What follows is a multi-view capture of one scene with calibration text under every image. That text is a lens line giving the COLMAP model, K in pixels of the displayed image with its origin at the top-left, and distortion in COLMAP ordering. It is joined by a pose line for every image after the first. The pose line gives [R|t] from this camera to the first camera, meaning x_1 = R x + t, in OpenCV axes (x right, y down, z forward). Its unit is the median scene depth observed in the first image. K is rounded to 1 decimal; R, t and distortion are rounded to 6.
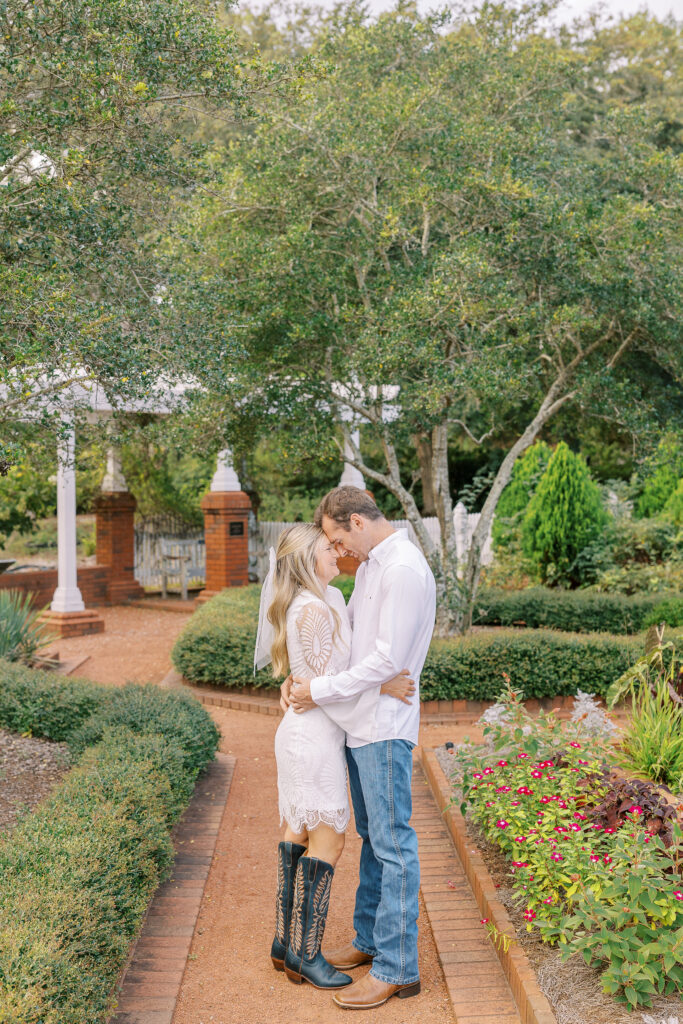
lens RADIAL K [[1121.0, 0, 341.5], [0, 1121.0, 512.0], [0, 0, 1]] dist [-0.194246, 0.002047]
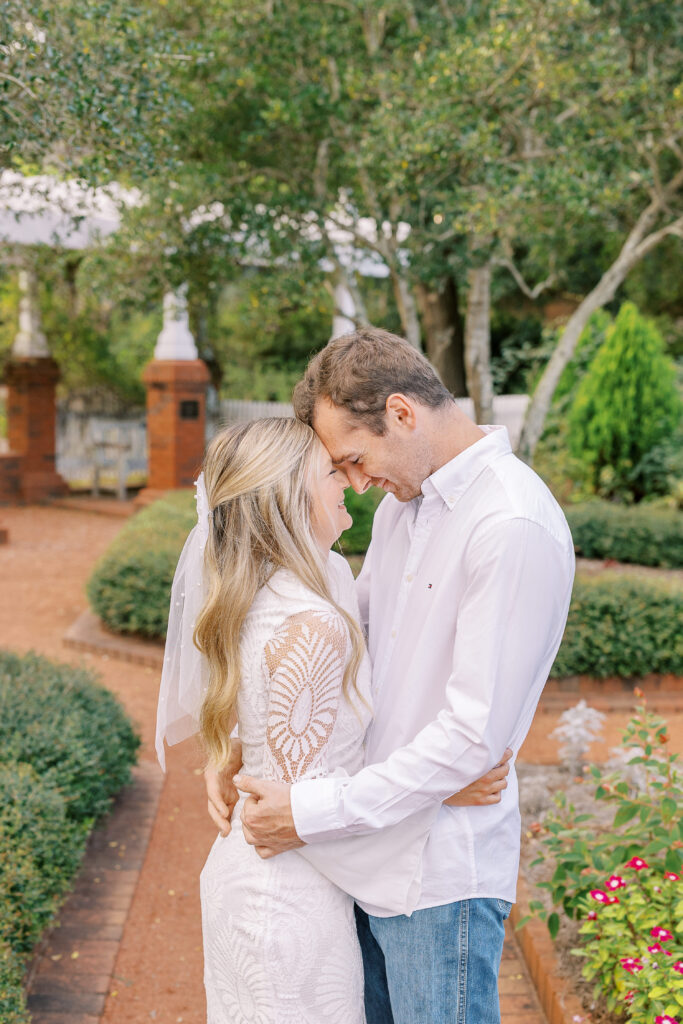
lens RADIAL K [[1216.3, 0, 341.5], [0, 1216.3, 512.0], [0, 0, 1]] dist [0.013742, 0.004593]
pose [[0.999472, 0.025035, 0.020729, -0.008666], [-0.026953, 0.994811, 0.098104, 0.000769], [-0.018166, -0.098611, 0.994960, 0.223895]]
